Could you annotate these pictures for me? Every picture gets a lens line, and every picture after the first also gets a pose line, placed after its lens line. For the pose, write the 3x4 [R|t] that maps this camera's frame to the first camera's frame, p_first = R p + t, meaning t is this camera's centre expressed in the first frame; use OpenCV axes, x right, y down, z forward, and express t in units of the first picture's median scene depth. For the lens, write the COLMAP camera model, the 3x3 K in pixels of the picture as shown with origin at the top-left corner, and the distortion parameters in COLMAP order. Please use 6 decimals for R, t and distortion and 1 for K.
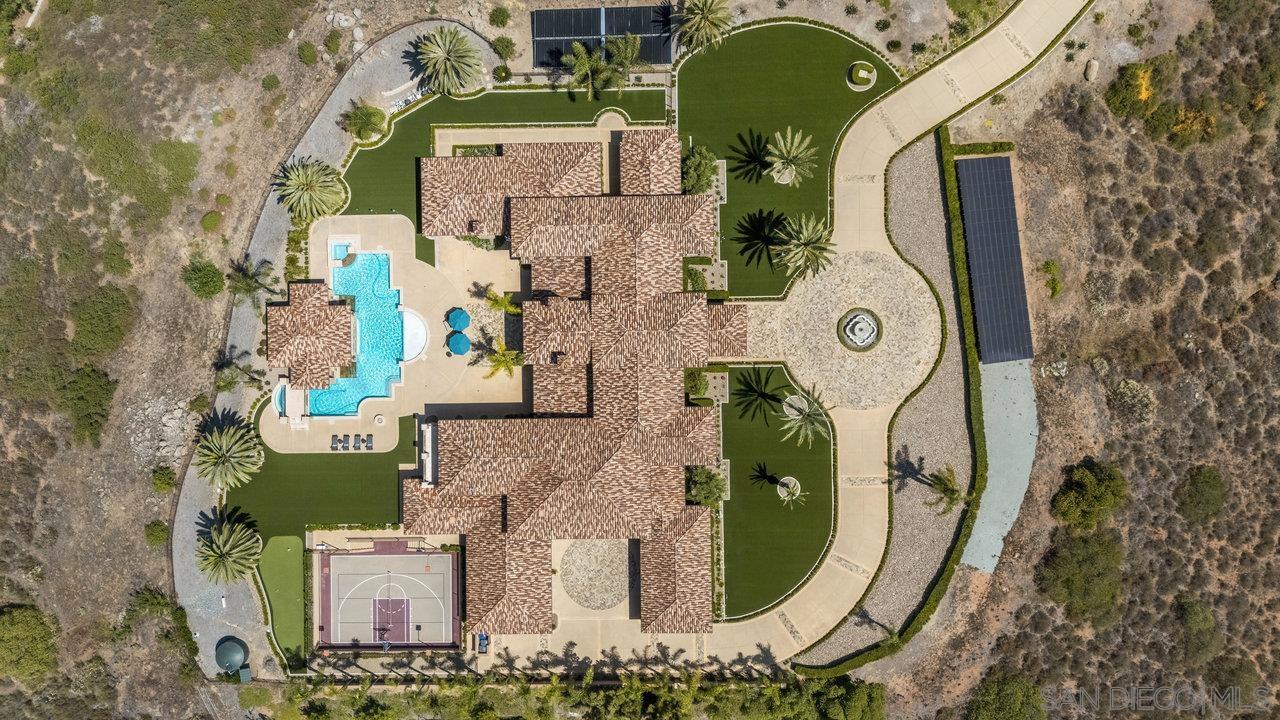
lens RADIAL K [[950.3, 0, 640.2], [0, 950.3, 360.7], [0, 0, 1]] dist [0.032561, -0.015859]
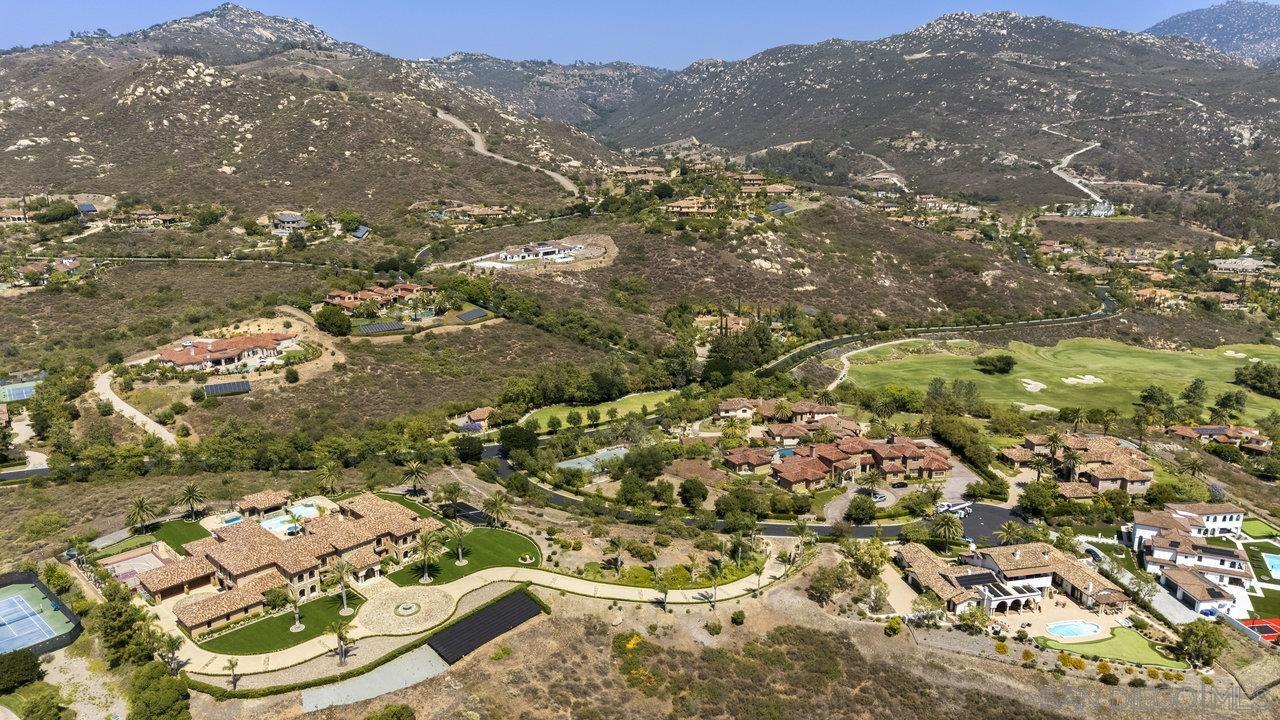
lens RADIAL K [[950.3, 0, 643.9], [0, 950.3, 362.5], [0, 0, 1]] dist [0.032561, -0.015859]
pose [[0.693781, 0.226679, -0.683583, 1.572938], [-0.718995, 0.163443, -0.675524, 0.735330], [-0.041400, 0.960158, 0.276374, 0.093787]]
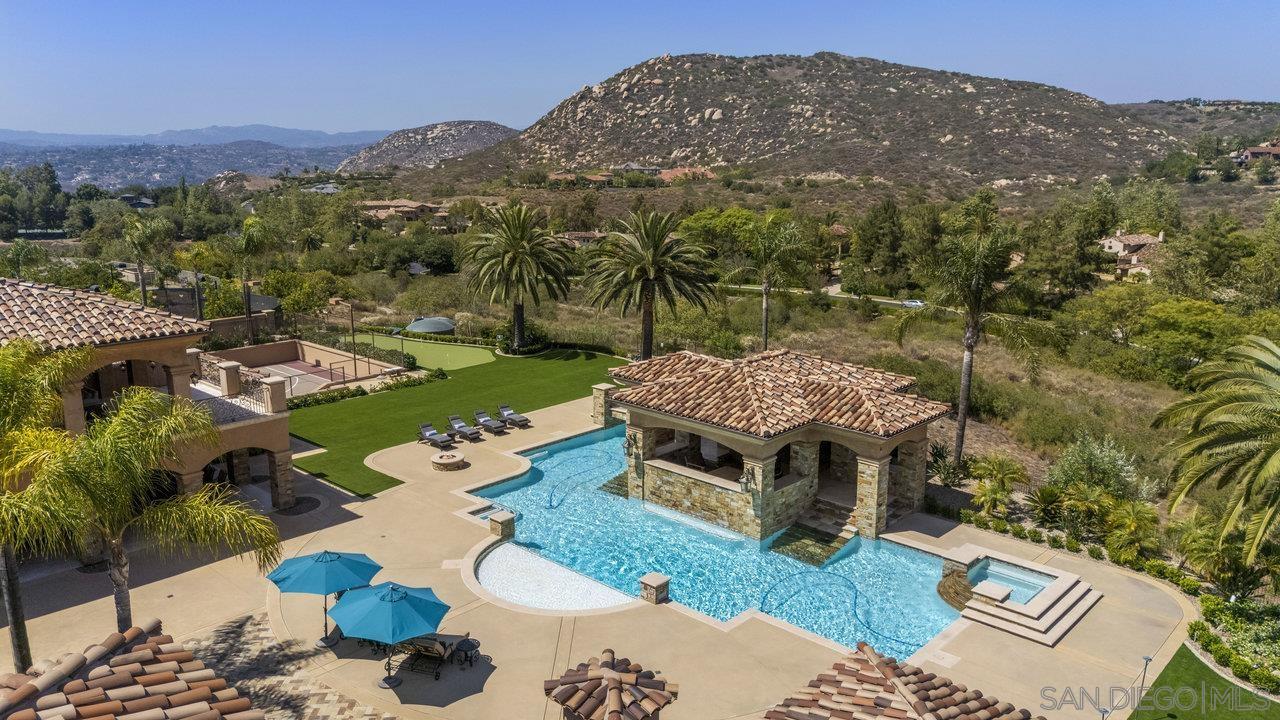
lens RADIAL K [[950.3, 0, 641.2], [0, 950.3, 362.5], [0, 0, 1]] dist [0.032561, -0.015859]
pose [[-0.689792, 0.193448, -0.697685, -0.095267], [-0.723963, -0.173525, 0.667658, -0.198628], [0.008092, 0.965643, 0.259745, 0.892091]]
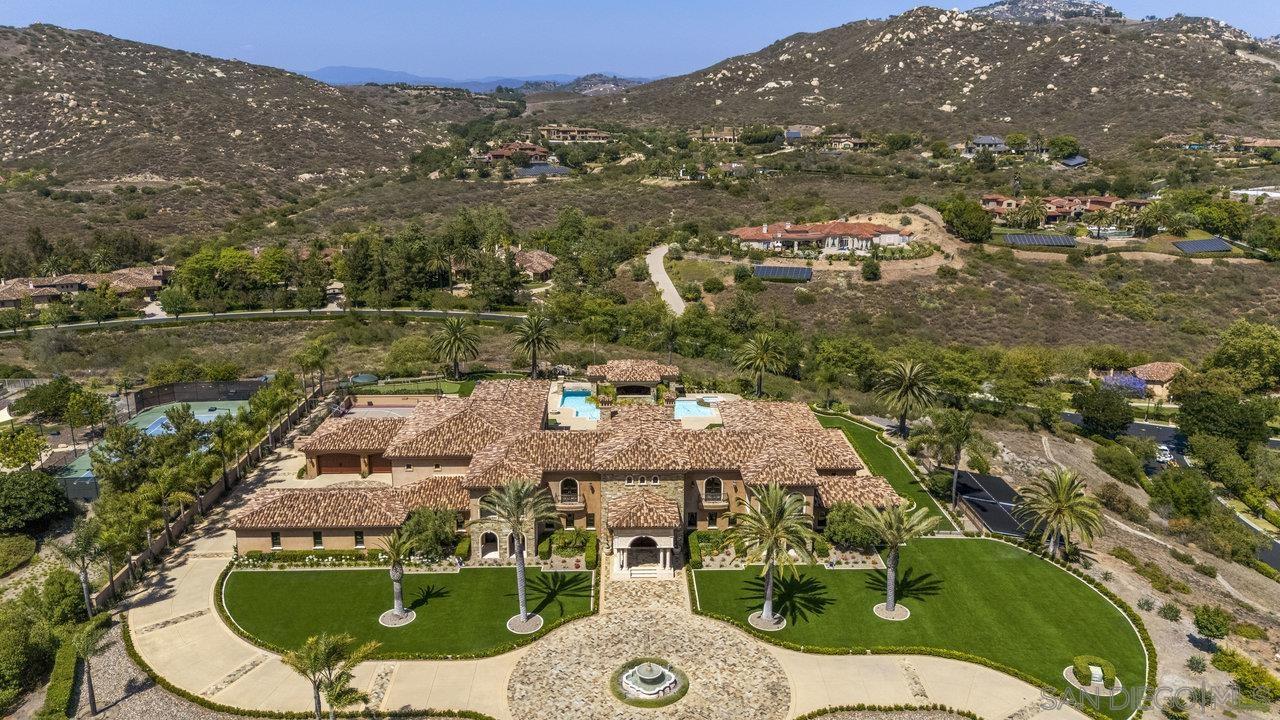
lens RADIAL K [[950.3, 0, 633.1], [0, 950.3, 362.9], [0, 0, 1]] dist [0.032561, -0.015859]
pose [[0.004489, 0.294587, -0.955614, 0.716748], [-0.999709, -0.021339, -0.011274, -0.011634], [-0.023713, 0.955386, 0.294405, 0.646211]]
